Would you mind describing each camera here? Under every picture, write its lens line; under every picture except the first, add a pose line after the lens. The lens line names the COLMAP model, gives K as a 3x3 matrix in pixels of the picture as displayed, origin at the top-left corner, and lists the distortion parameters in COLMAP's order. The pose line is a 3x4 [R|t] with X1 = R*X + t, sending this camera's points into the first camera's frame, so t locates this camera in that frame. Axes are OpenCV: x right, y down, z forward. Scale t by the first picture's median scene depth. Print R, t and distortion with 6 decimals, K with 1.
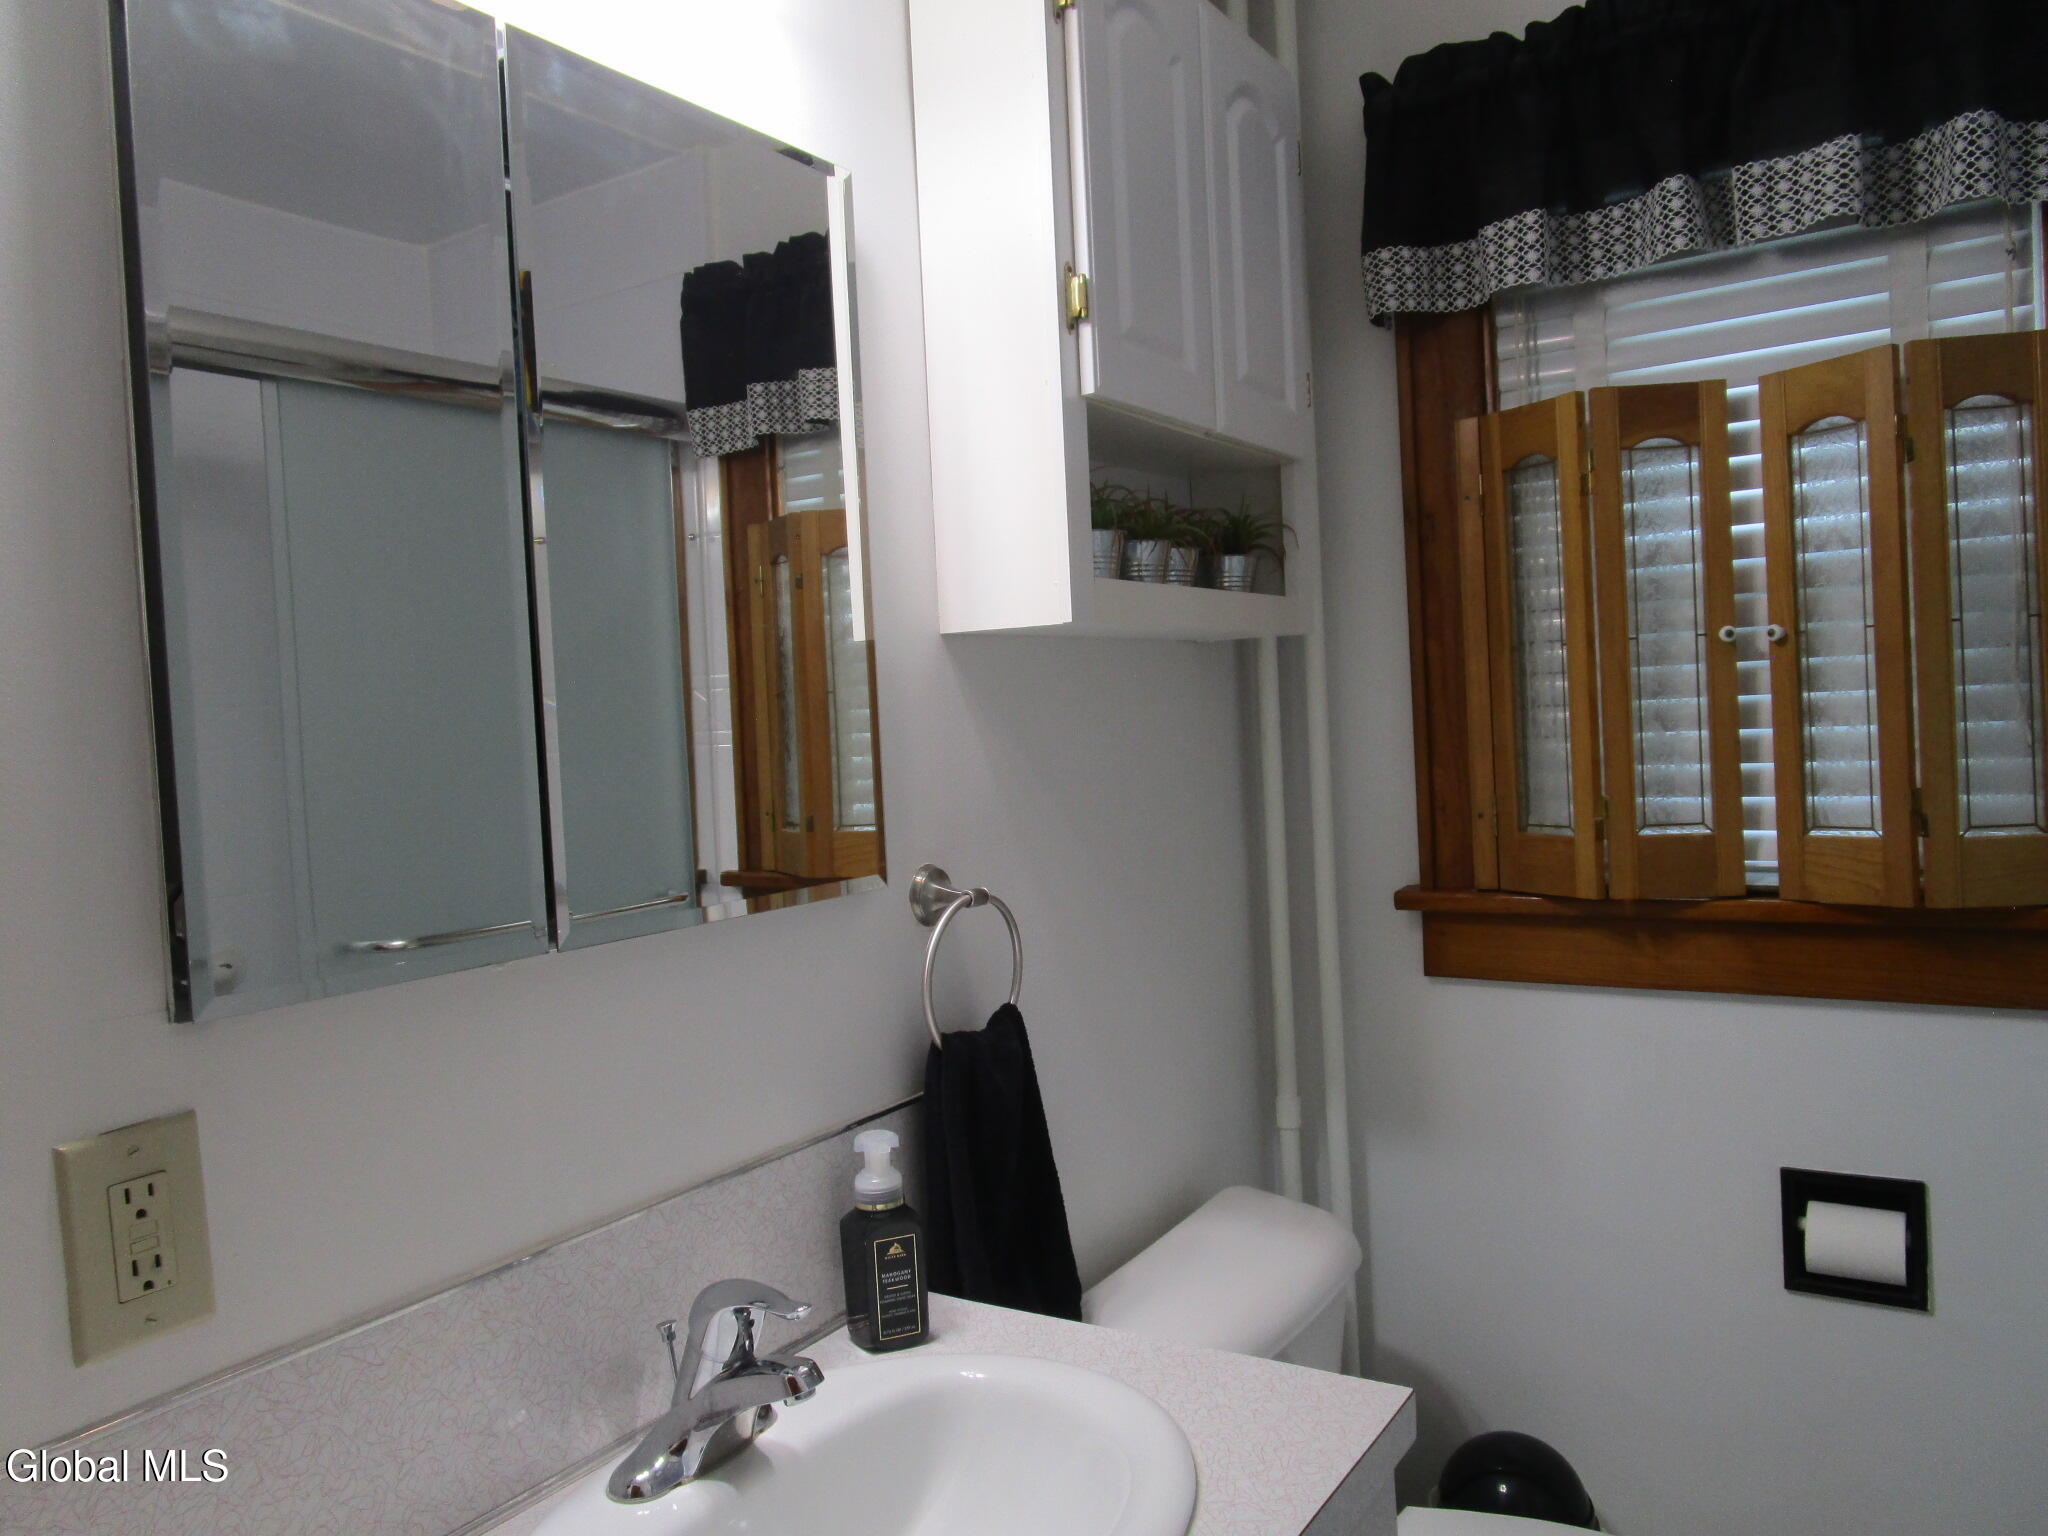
lens RADIAL K [[1470.2, 0, 1023.6], [0, 1470.2, 766.8], [0, 0, 1]] dist [-0.018944, 0.005644]
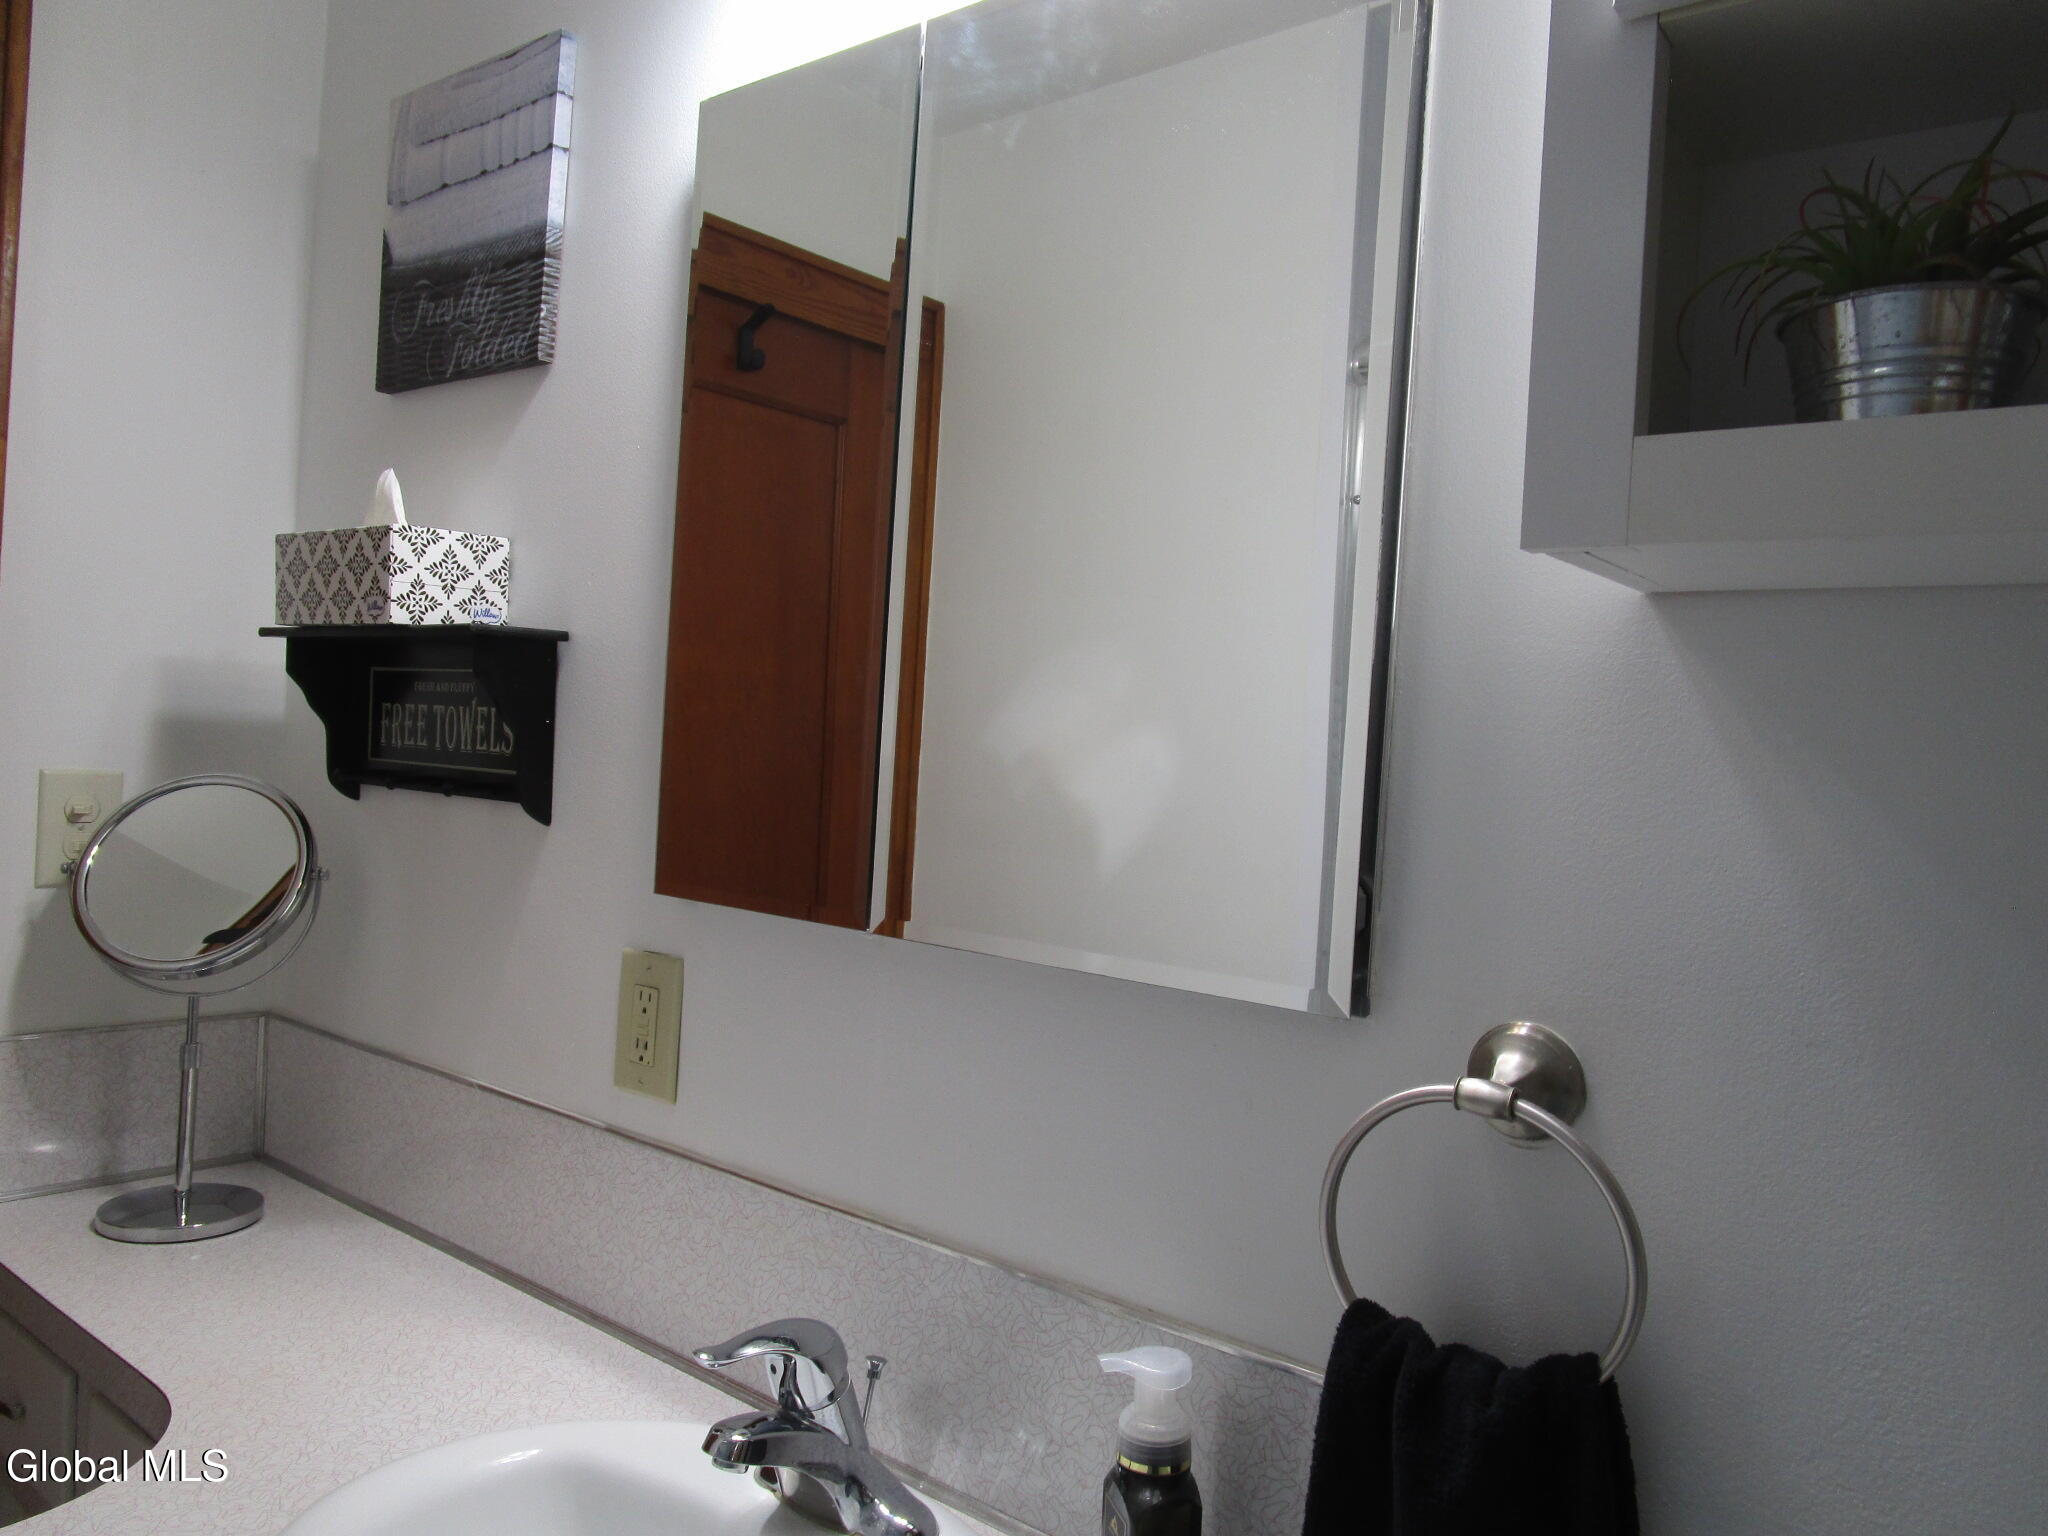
lens RADIAL K [[1470.2, 0, 1024.3], [0, 1470.2, 764.3], [0, 0, 1]] dist [-0.018944, 0.005644]
pose [[-0.103476, 0.057563, -0.992965, 0.829017], [-0.091195, 0.993570, 0.067101, -0.083113], [0.990442, 0.097497, -0.097561, 1.472641]]
